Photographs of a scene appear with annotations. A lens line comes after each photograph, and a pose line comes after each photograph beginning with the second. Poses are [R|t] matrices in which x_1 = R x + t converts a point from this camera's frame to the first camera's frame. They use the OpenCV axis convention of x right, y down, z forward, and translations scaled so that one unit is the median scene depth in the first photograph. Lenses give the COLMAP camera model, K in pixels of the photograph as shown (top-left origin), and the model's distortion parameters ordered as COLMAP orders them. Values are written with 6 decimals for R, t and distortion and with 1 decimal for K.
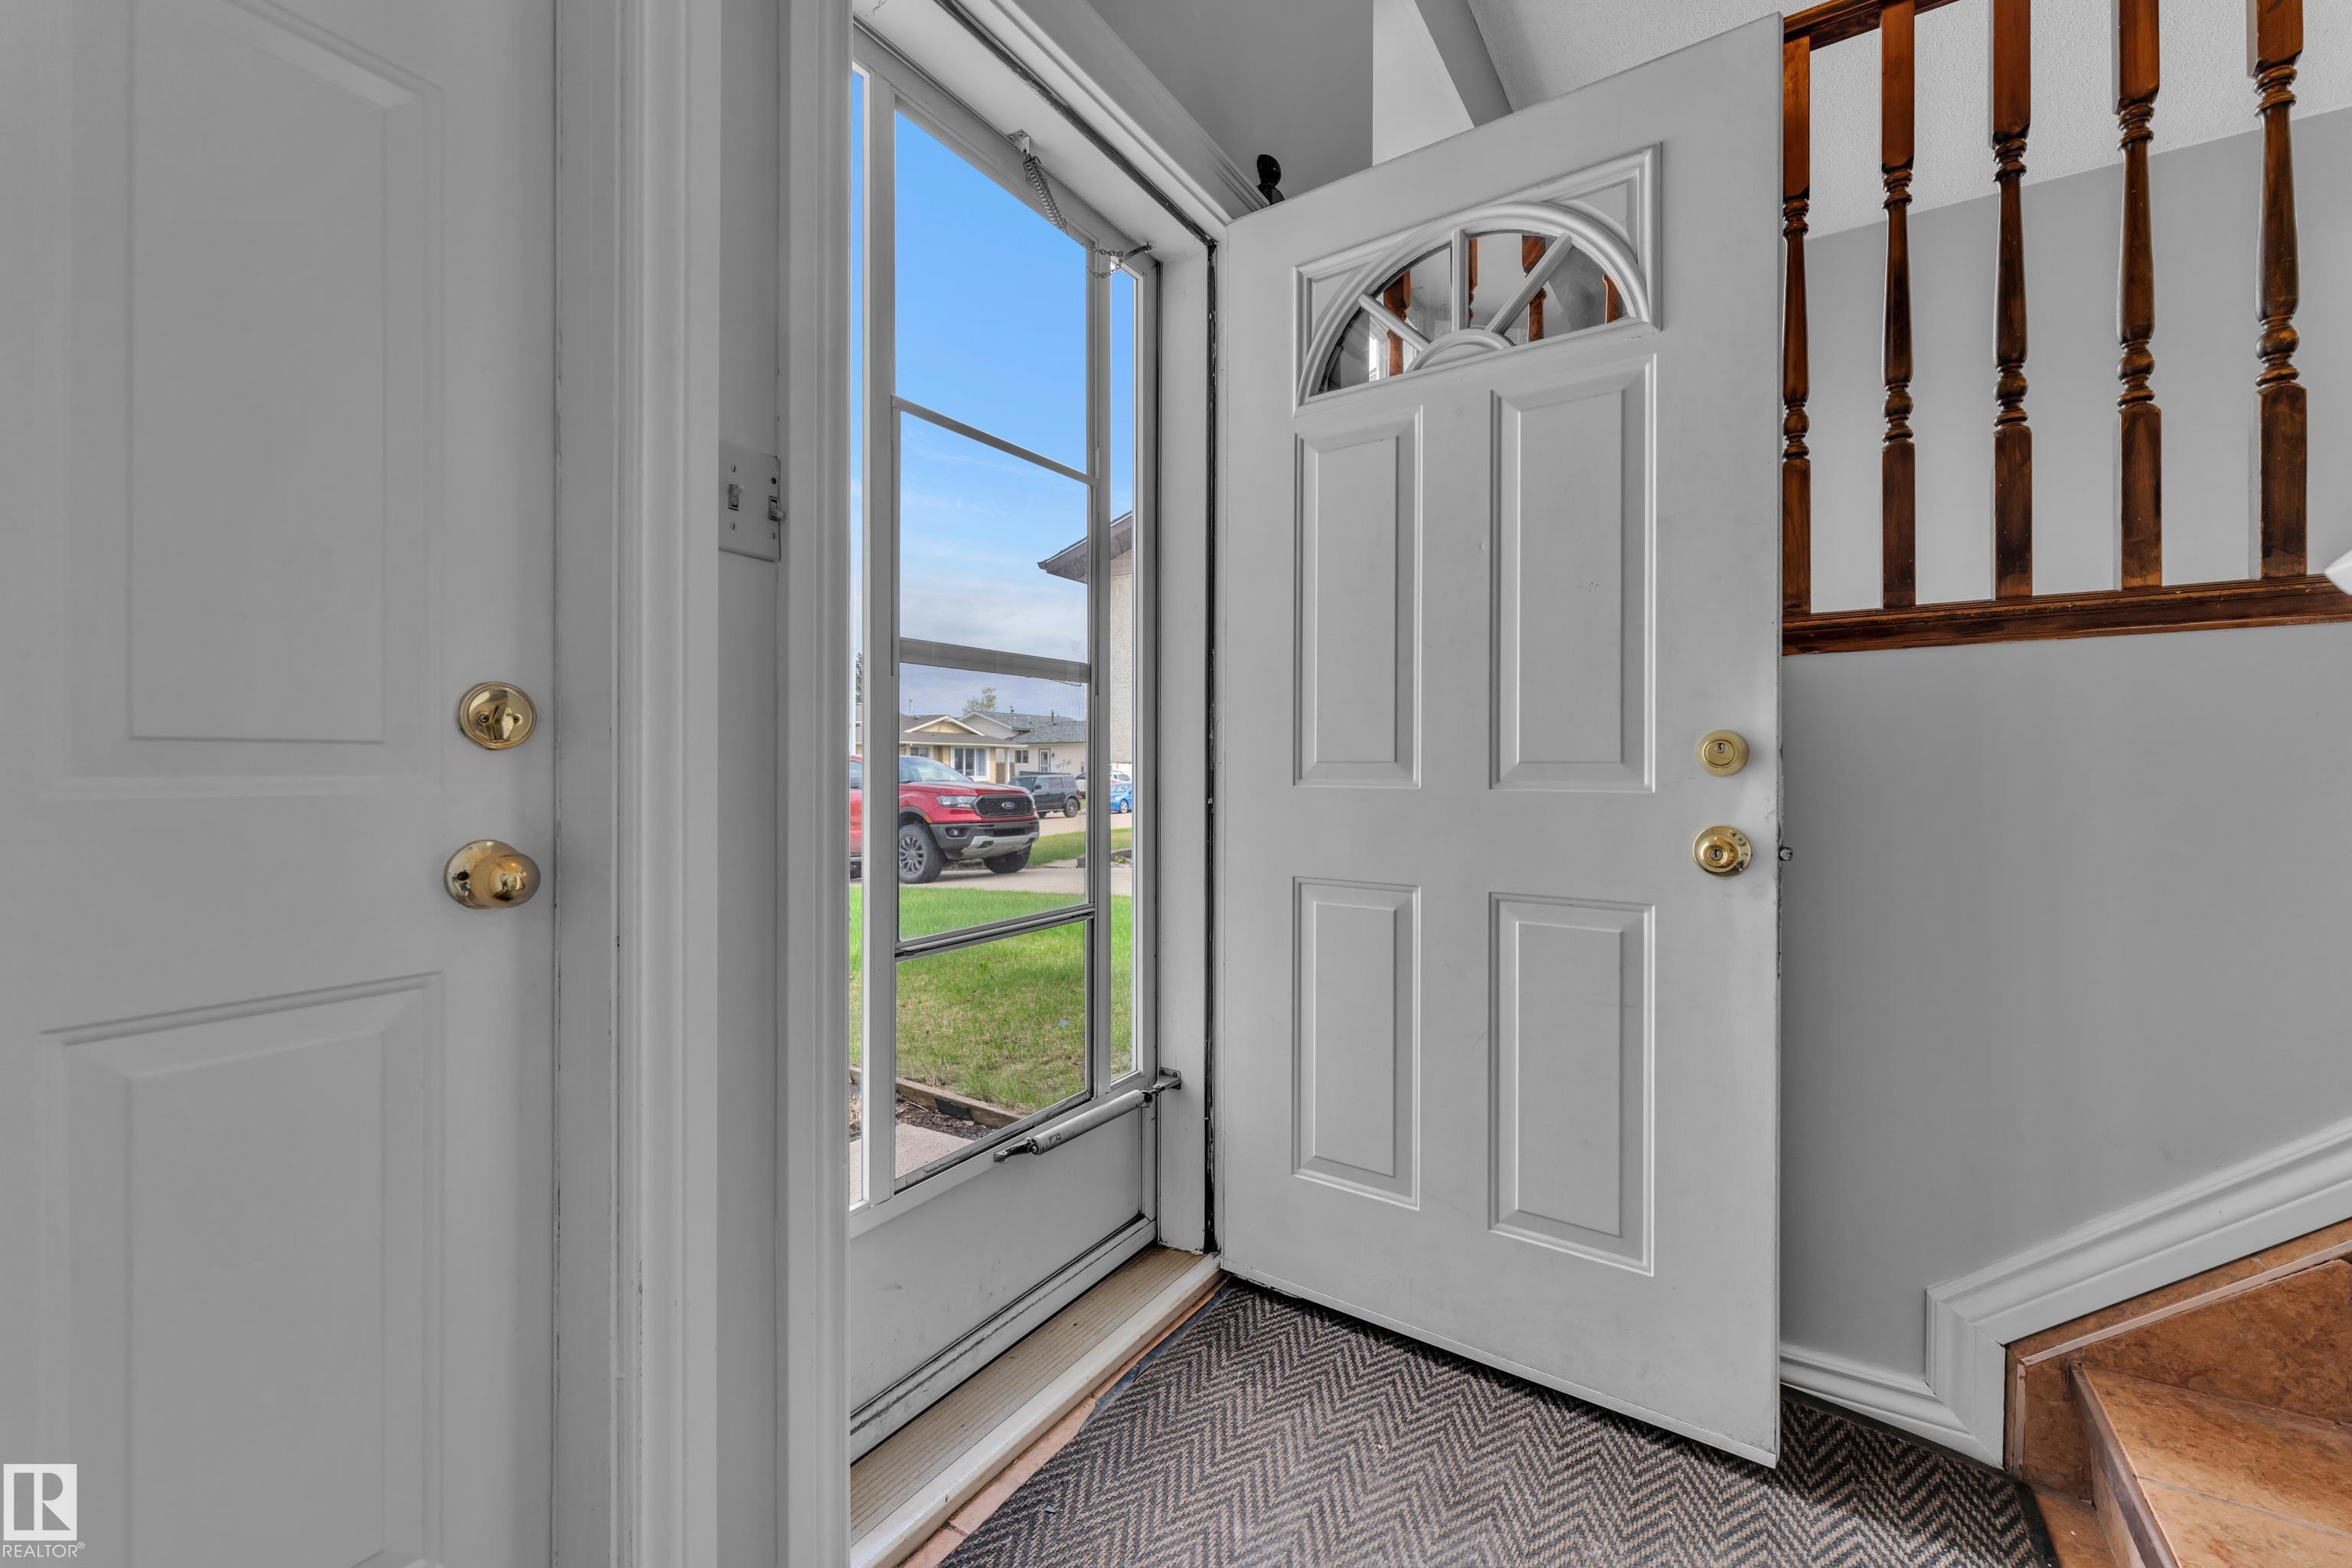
lens RADIAL K [[954.9, 0, 1152.8], [0, 954.9, 777.0], [0, 0, 1]] dist [-0.000227, 0.000021]
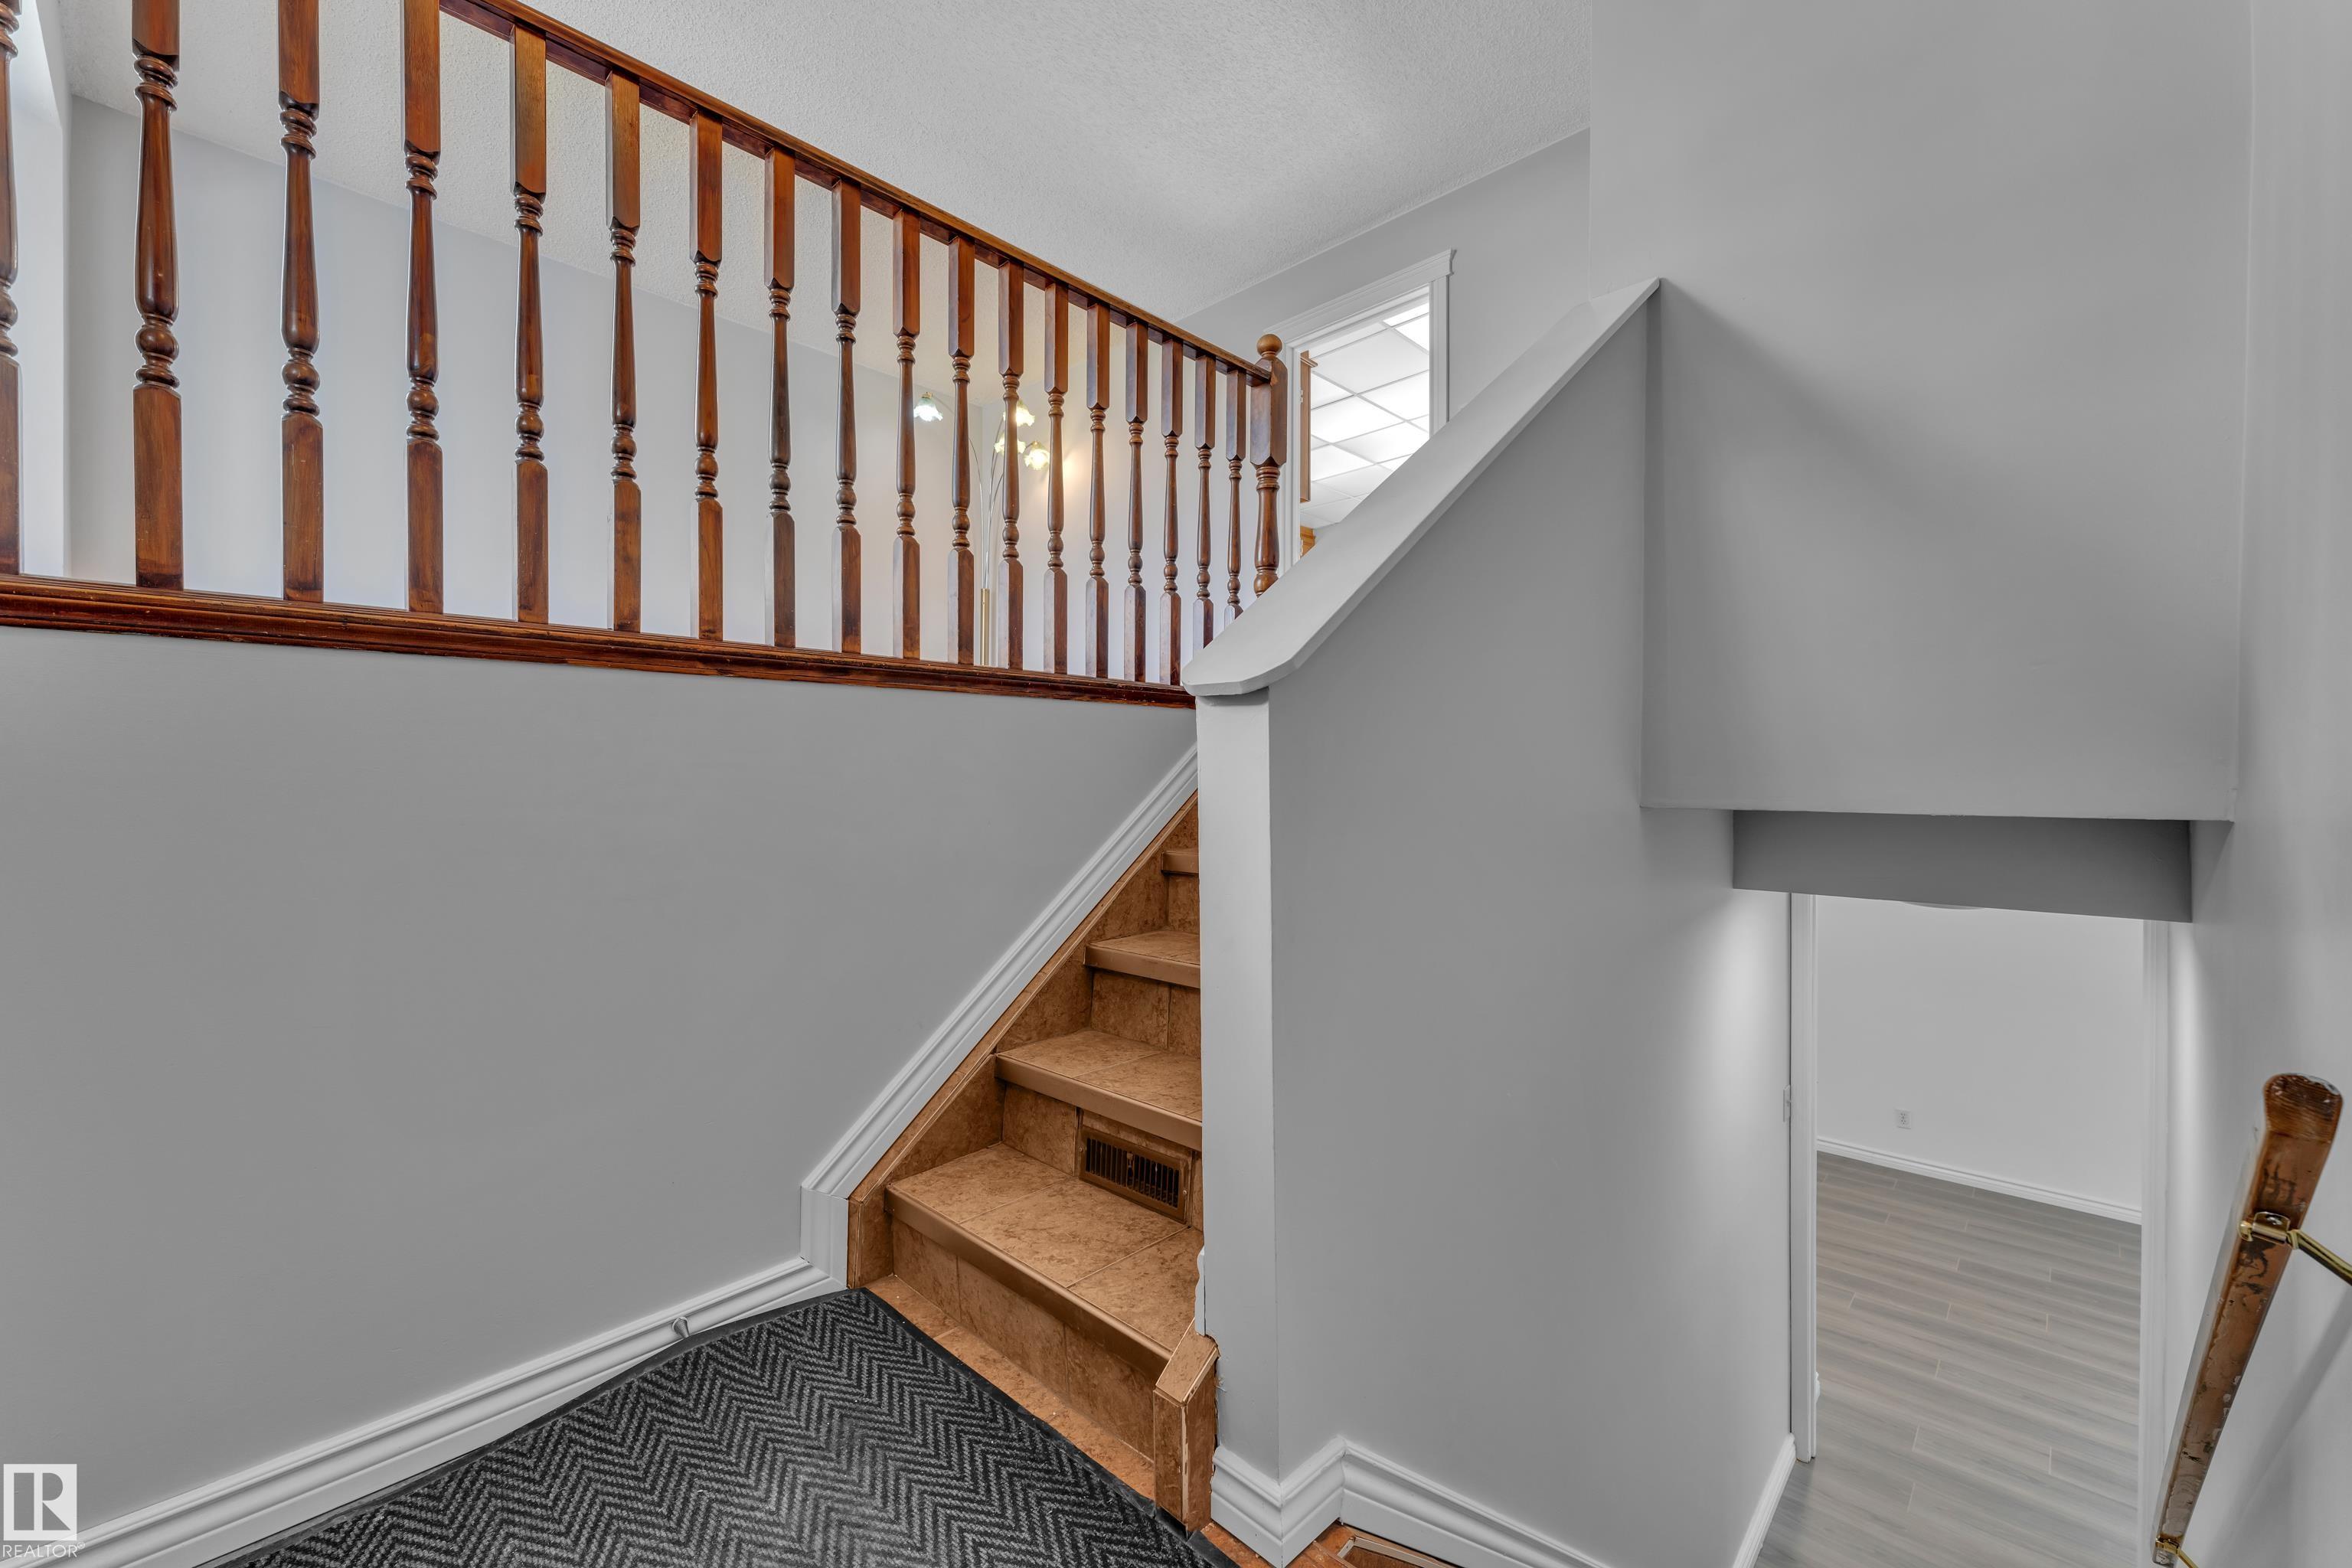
lens RADIAL K [[958.5, 0, 1194.2], [0, 958.5, 798.2], [0, 0, 1]] dist [-0.000396, -0.000078]
pose [[0.163059, -0.024308, 0.986317, -0.373086], [0.002270, 0.999703, 0.024263, -0.011887], [-0.986614, -0.001718, 0.163066, 0.286359]]
